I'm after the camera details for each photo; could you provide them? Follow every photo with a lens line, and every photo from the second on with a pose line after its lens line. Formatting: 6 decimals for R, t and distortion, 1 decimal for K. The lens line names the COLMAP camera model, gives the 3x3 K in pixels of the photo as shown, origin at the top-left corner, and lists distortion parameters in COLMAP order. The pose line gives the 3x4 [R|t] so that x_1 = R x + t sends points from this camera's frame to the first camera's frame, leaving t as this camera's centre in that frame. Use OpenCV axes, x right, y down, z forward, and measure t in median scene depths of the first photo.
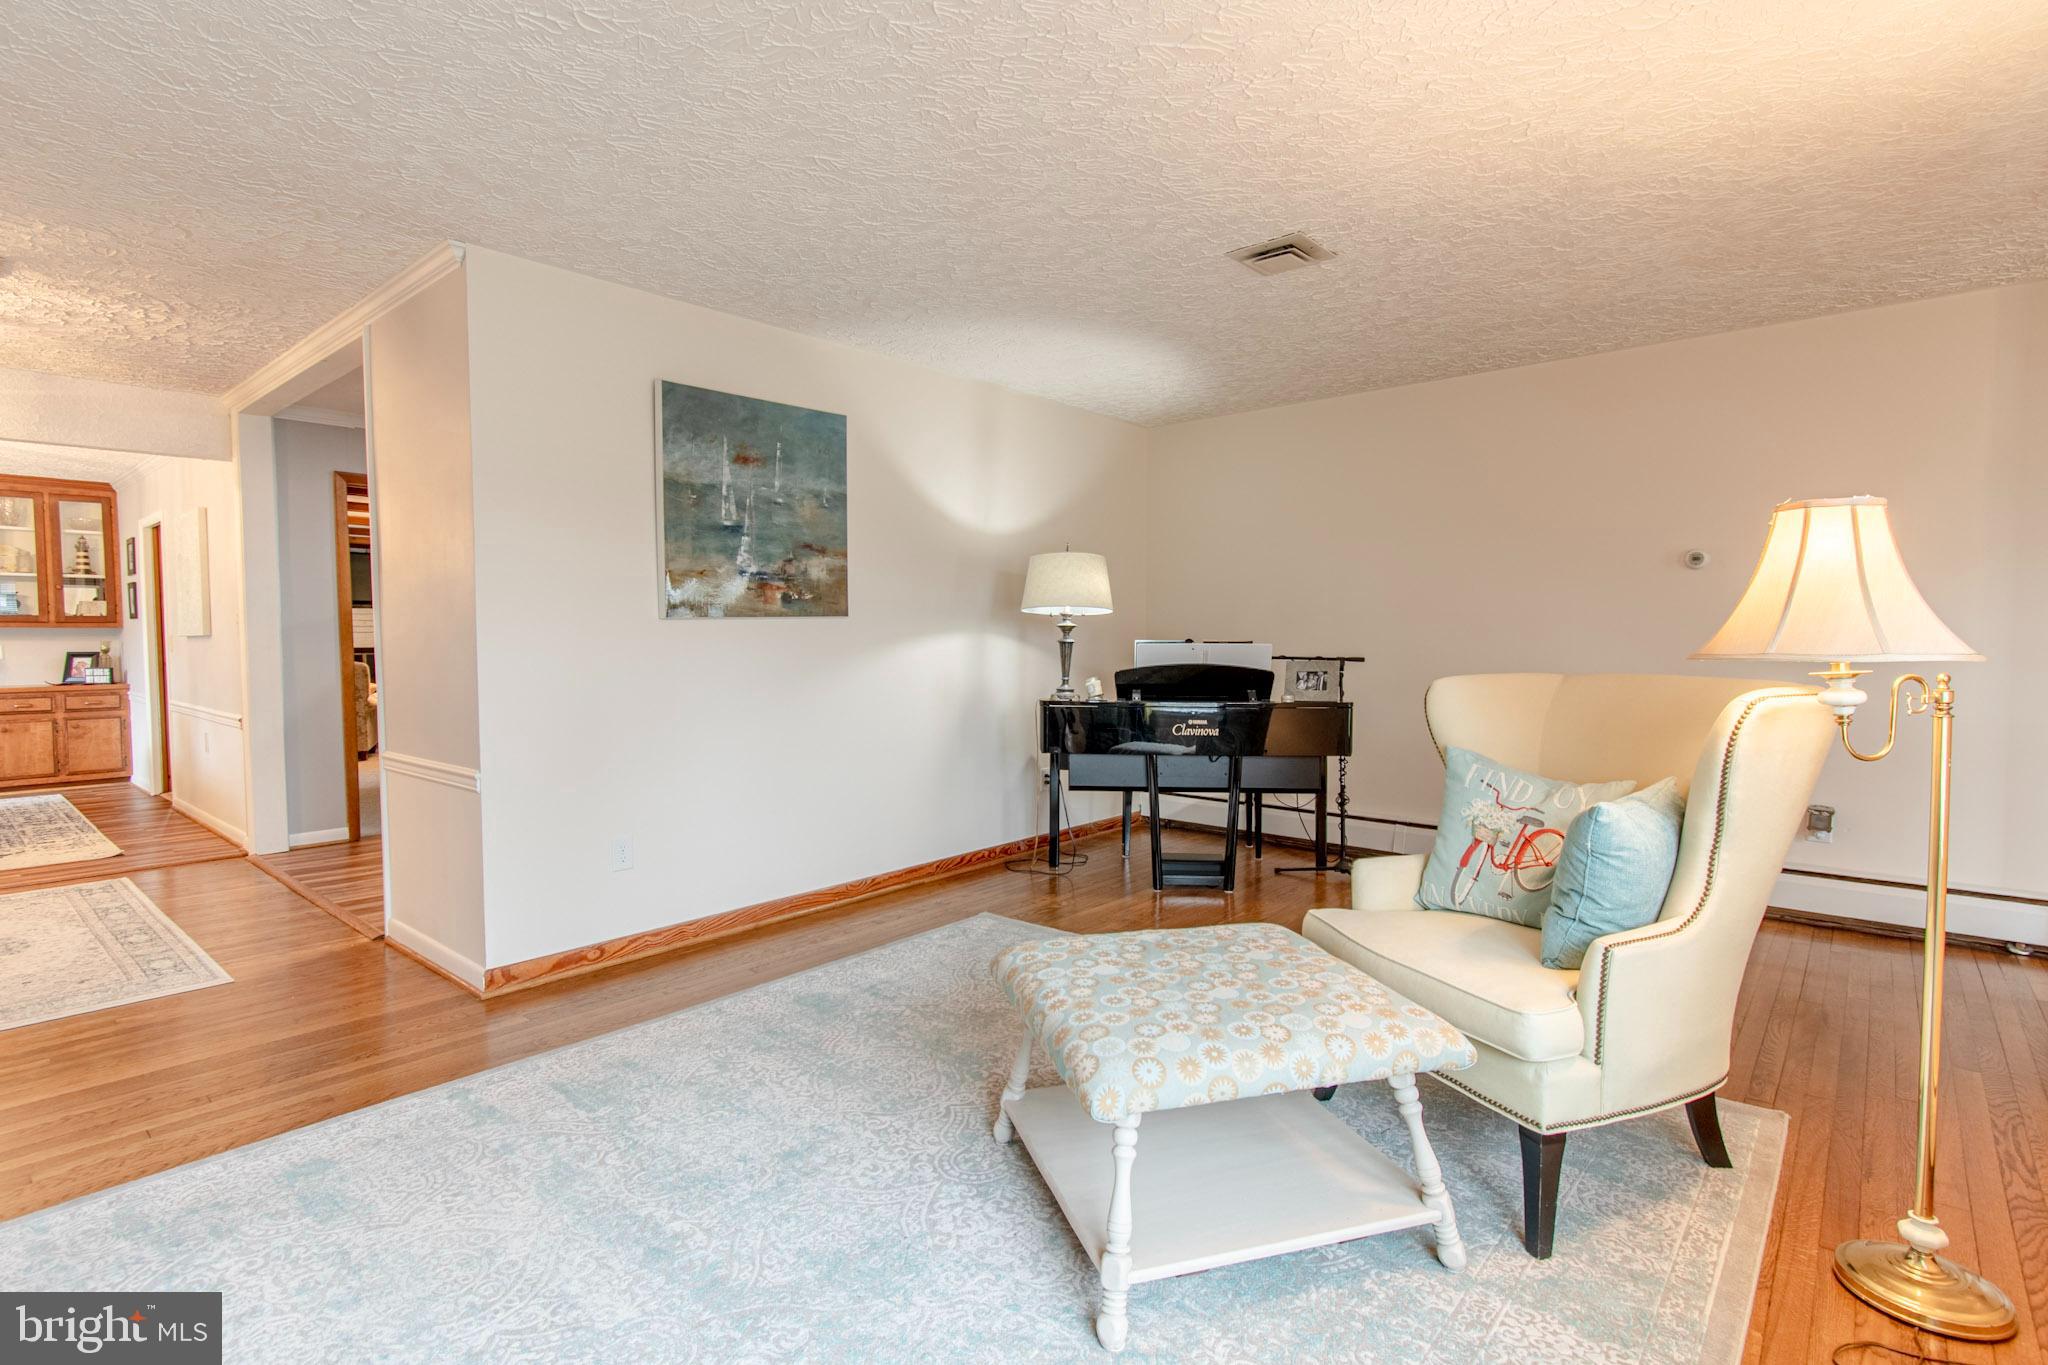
lens RADIAL K [[929.1, 0, 954.9], [0, 929.1, 681.4], [0, 0, 1]] dist [0.005573, -0.000540]
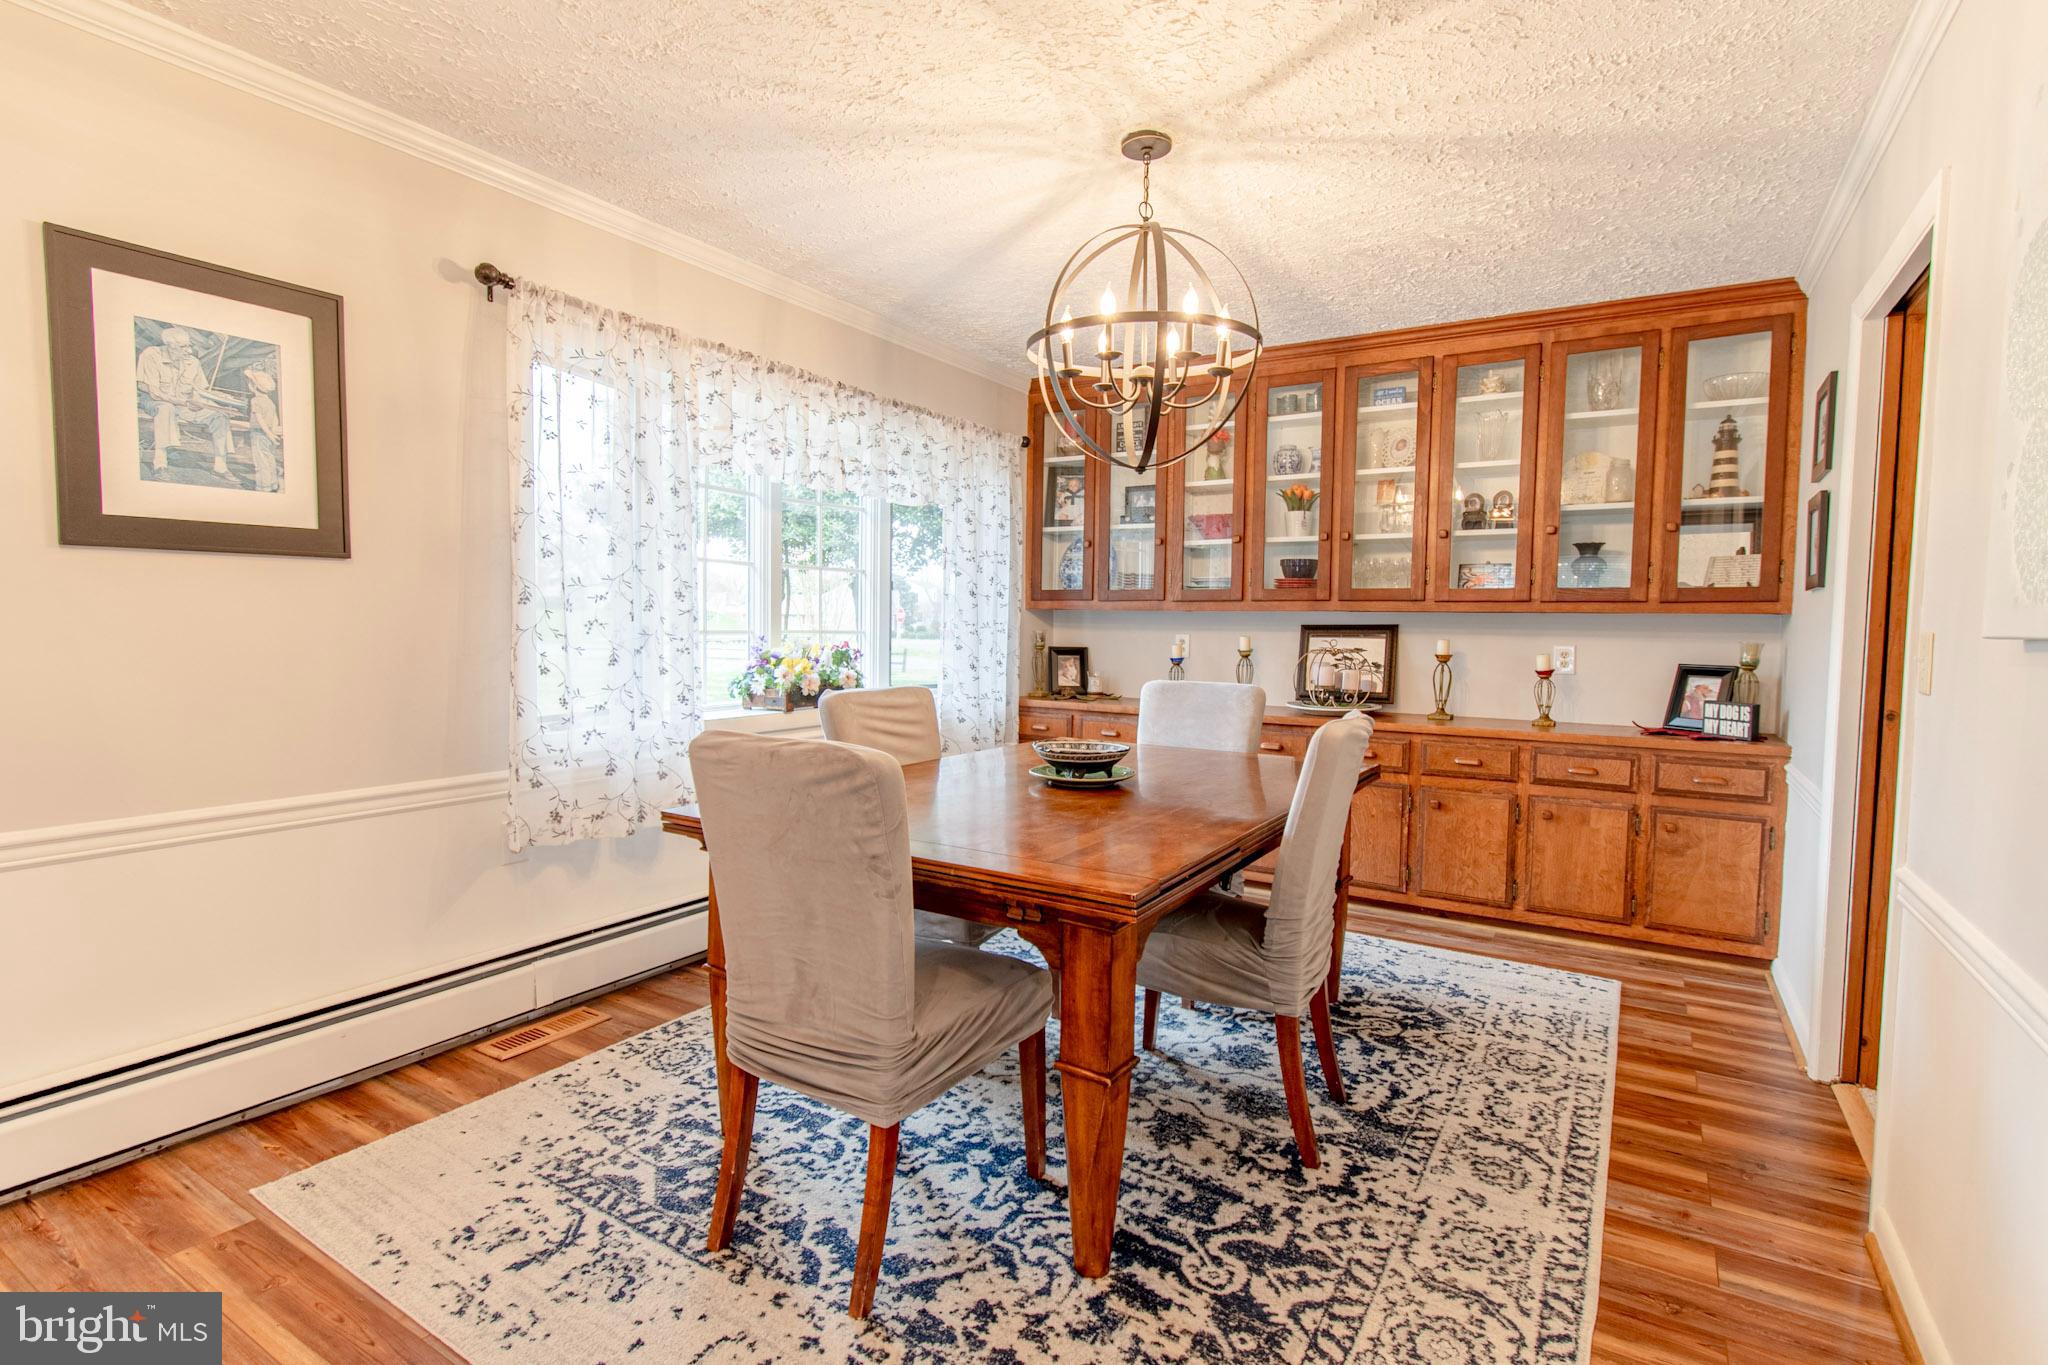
lens RADIAL K [[987.5, 0, 1017.2], [0, 987.5, 676.8], [0, 0, 1]] dist [0.002298, -0.000838]
pose [[0.164173, 0.057847, -0.984734, -0.514620], [-0.062008, 0.996910, 0.048224, -0.029138], [0.984481, 0.053144, 0.167253, 0.591314]]
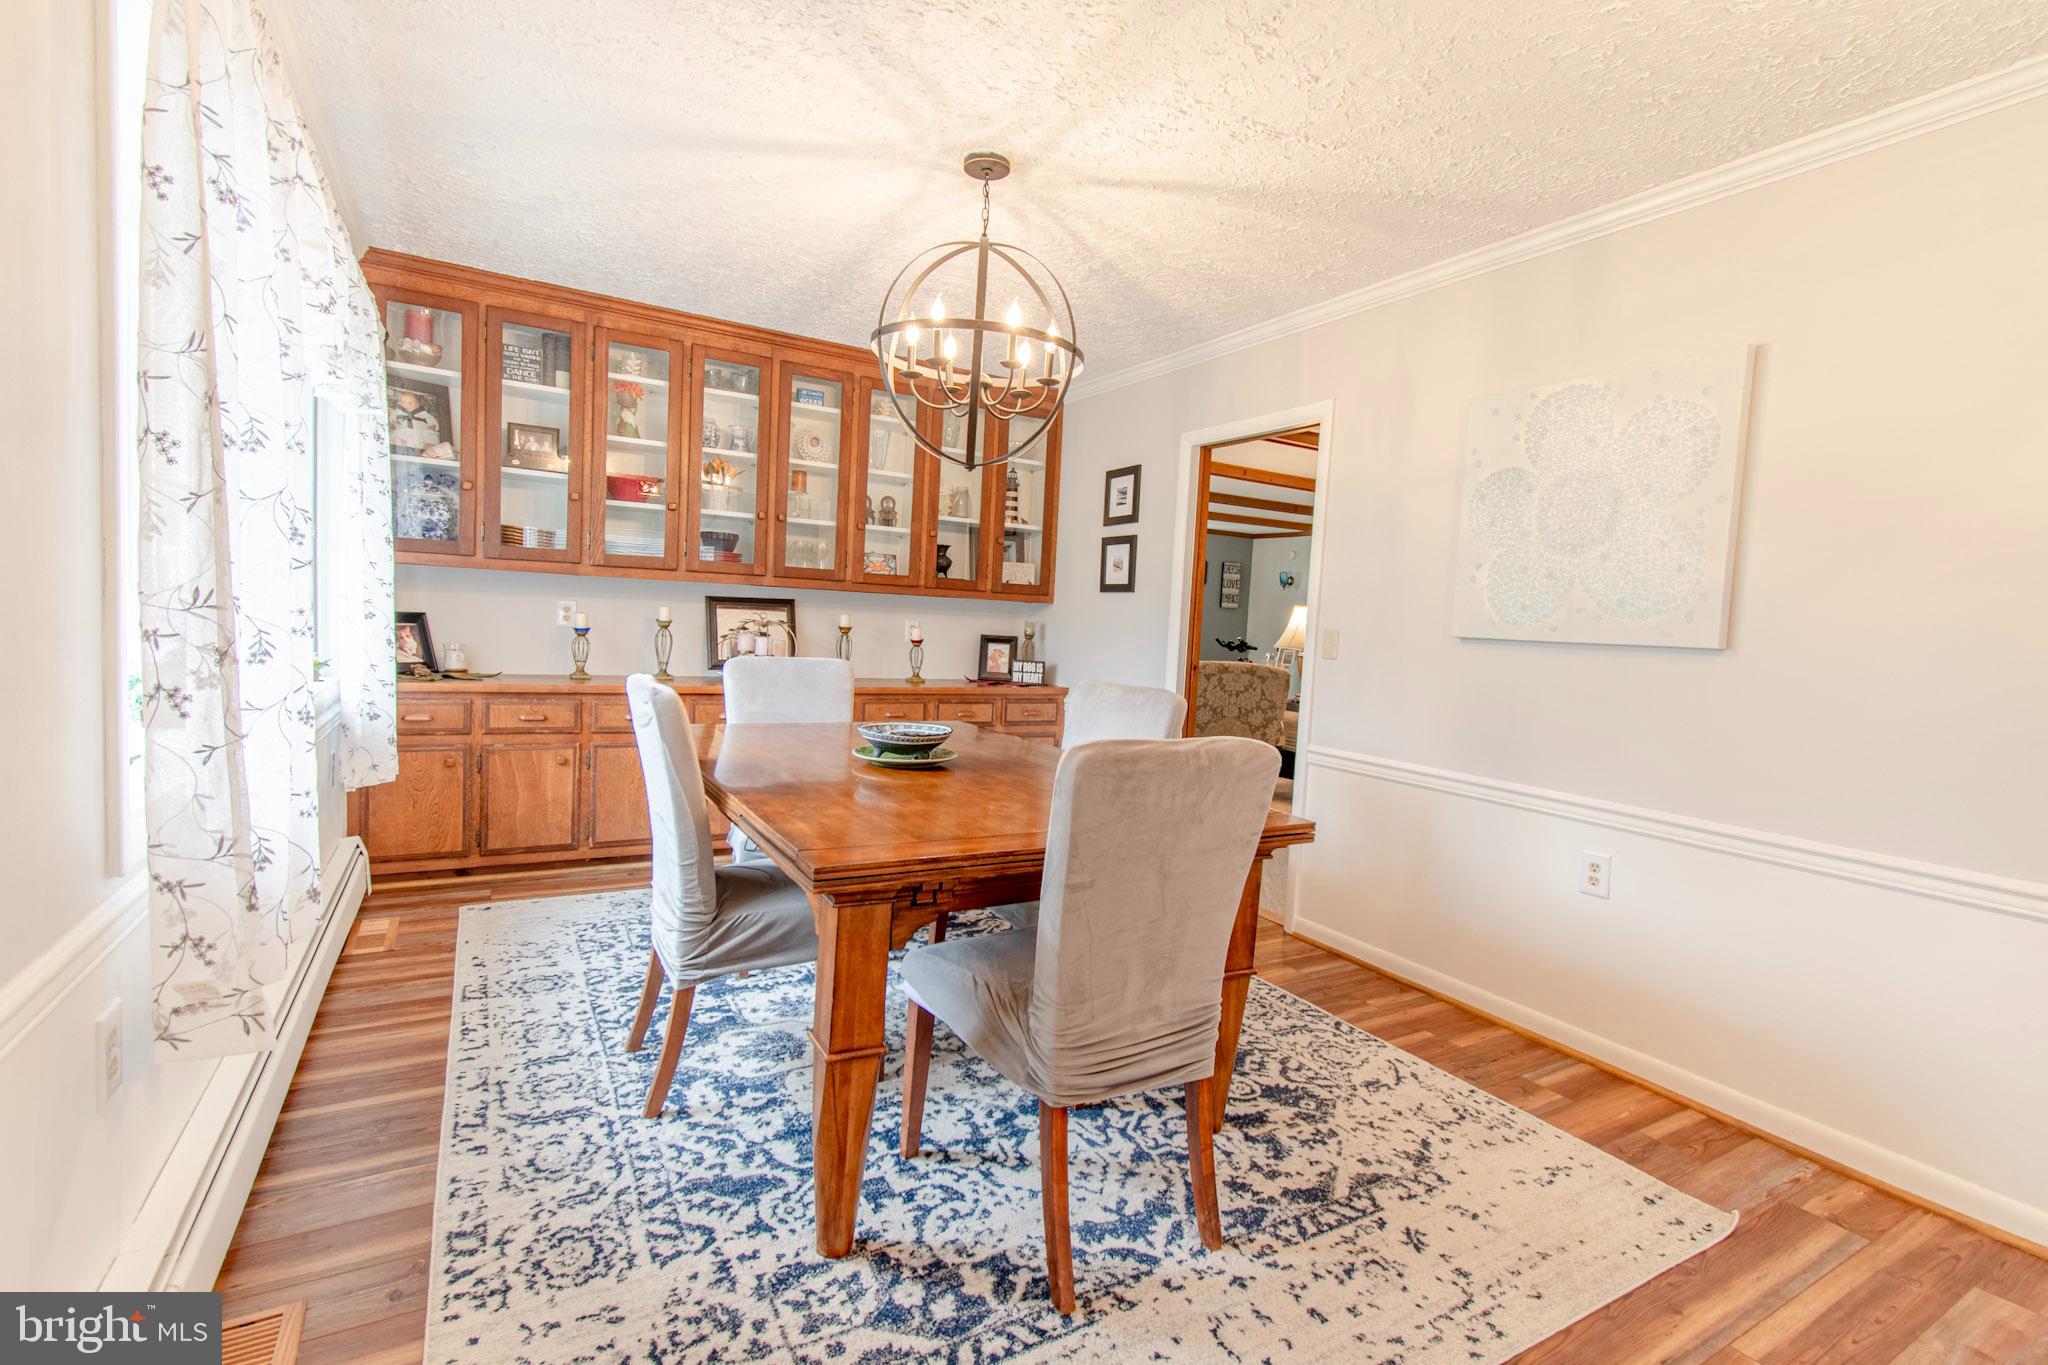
lens RADIAL K [[929.1, 0, 1025.5], [0, 929.1, 677.3], [0, 0, 1]] dist [0.005573, -0.000540]
pose [[0.947983, 0.072168, -0.310031, -0.720440], [-0.069154, 0.997391, 0.020715, -0.016728], [0.310717, 0.001803, 0.950501, 0.356405]]
